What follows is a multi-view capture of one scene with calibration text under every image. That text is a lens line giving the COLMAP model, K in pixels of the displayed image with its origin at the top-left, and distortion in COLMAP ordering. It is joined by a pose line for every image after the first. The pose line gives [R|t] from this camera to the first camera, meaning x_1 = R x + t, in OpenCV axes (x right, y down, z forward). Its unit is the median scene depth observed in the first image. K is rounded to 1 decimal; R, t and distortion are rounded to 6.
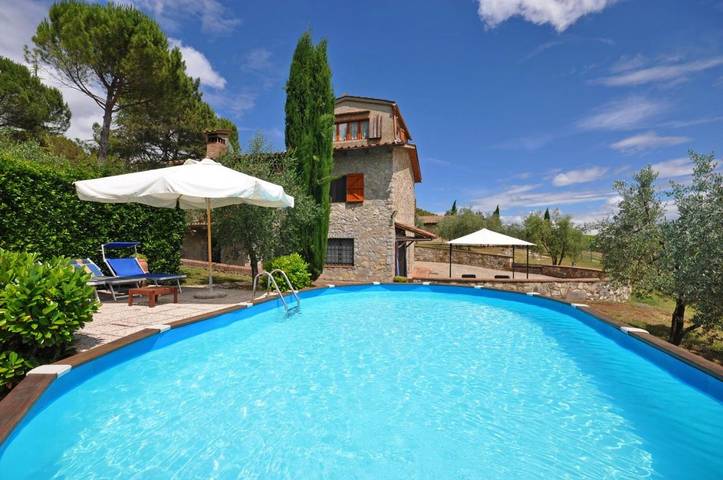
lens RADIAL K [[344.4, 0, 361.5], [0, 344.4, 240.0], [0, 0, 1]] dist [-0.001748, -0.000360]
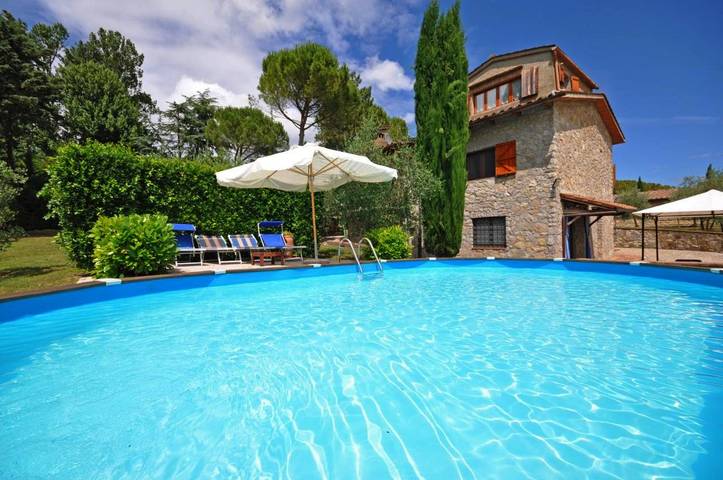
lens RADIAL K [[335.9, 0, 361.5], [0, 335.9, 240.0], [0, 0, 1]] dist [0.001555, 0.000064]
pose [[0.824683, -0.020324, -0.565230, 0.159804], [0.026762, 0.999637, 0.003102, 0.044088], [0.564961, -0.017684, 0.824928, 0.081787]]
